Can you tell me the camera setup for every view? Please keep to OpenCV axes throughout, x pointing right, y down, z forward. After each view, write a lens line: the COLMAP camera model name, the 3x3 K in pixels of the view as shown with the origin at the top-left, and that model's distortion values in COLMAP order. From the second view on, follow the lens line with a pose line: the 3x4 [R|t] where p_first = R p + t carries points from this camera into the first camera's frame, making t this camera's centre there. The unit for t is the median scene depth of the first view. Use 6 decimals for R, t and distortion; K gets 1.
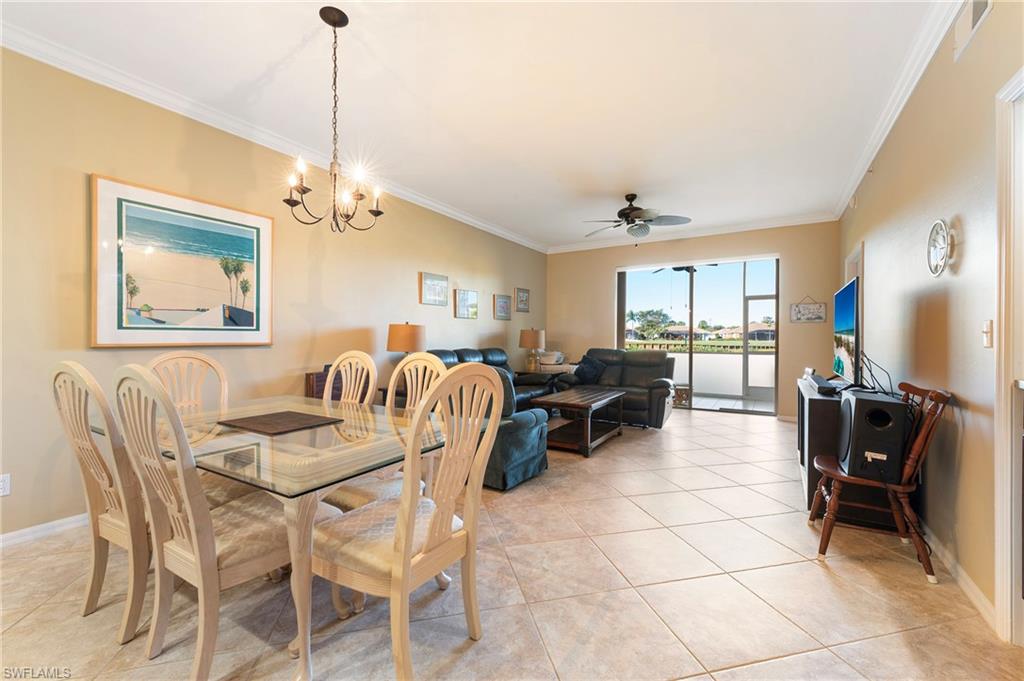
lens RADIAL K [[426.3, 0, 506.5], [0, 426.3, 341.5], [0, 0, 1]] dist [0.004083, -0.001222]
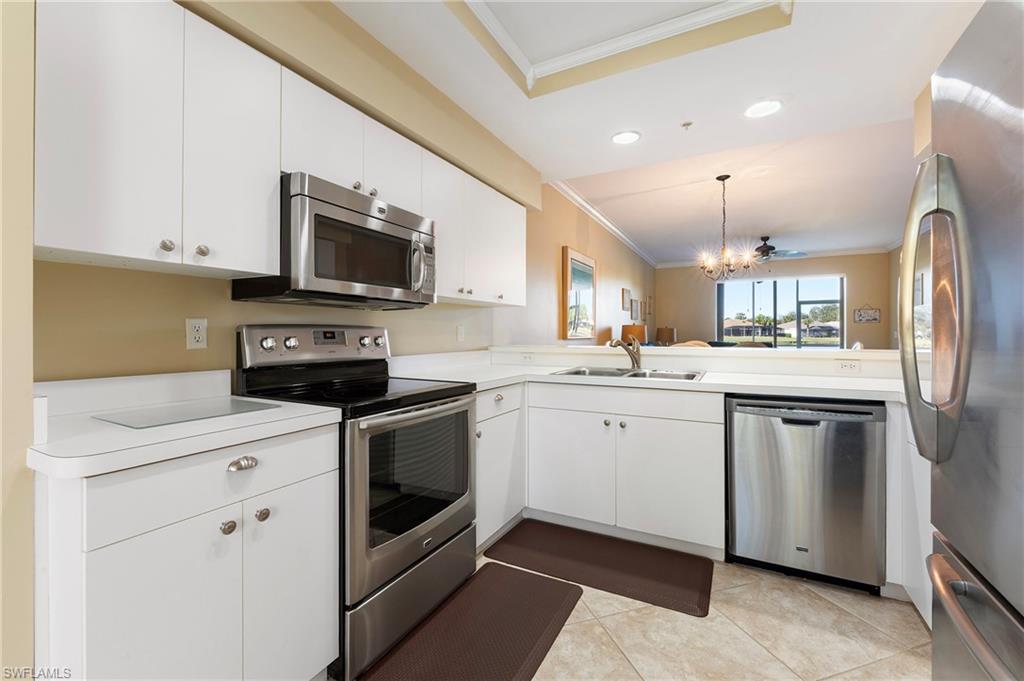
lens RADIAL K [[426.3, 0, 518.6], [0, 426.3, 331.7], [0, 0, 1]] dist [0.004083, -0.001222]
pose [[0.996921, -0.002782, 0.078369, -0.575988], [0.003879, 0.999897, -0.013853, 0.002749], [-0.078322, 0.014115, 0.996828, -0.343964]]
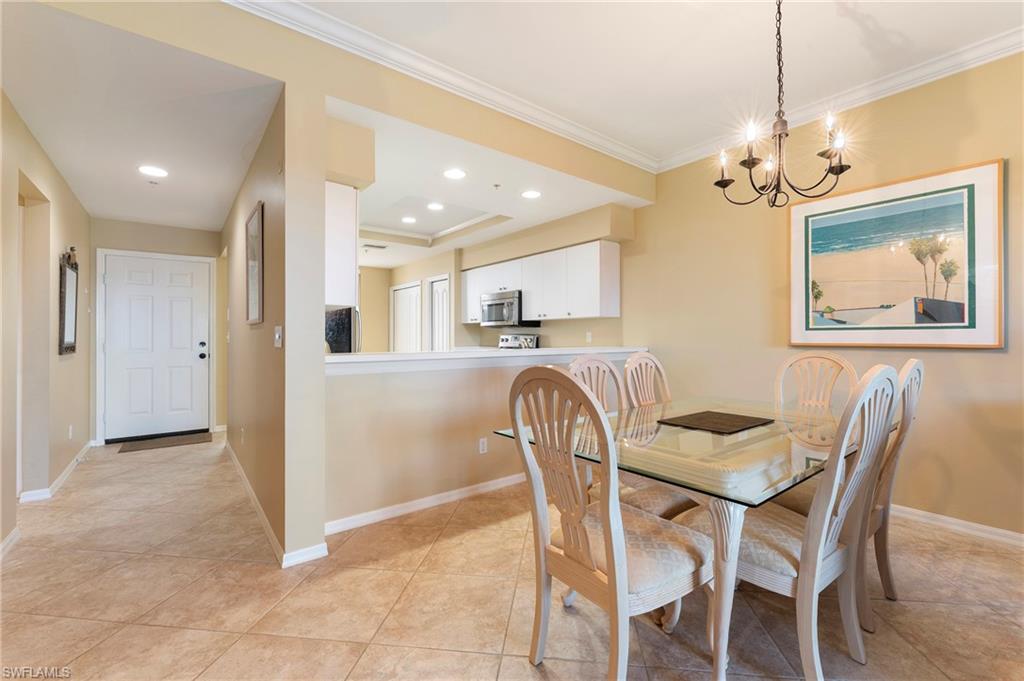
lens RADIAL K [[426.3, 0, 516.3], [0, 426.3, 332.9], [0, 0, 1]] dist [0.004083, -0.001222]
pose [[-0.336273, -0.011152, -0.941699, 0.202839], [-0.007819, 0.999928, -0.009049, -0.002816], [0.941732, 0.004320, -0.336336, 0.306455]]
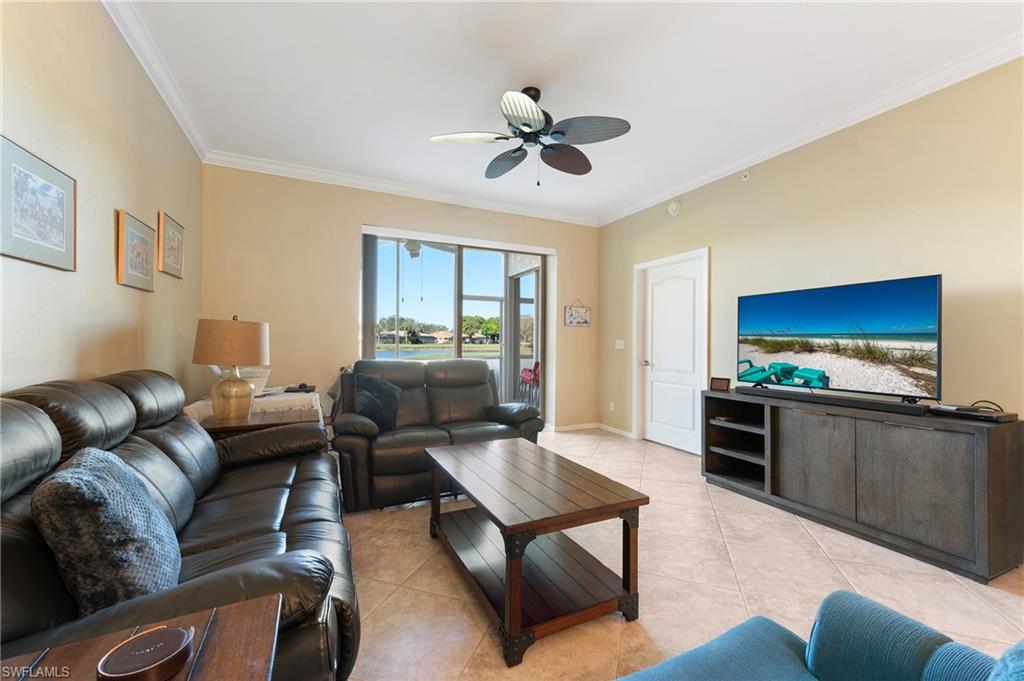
lens RADIAL K [[426.3, 0, 514.1], [0, 426.3, 340.1], [0, 0, 1]] dist [0.004083, -0.001222]
pose [[0.548718, 0.009973, 0.835948, -0.165700], [-0.005482, 0.999950, -0.008331, -0.005712], [-0.835989, -0.000012, 0.548746, 0.592830]]
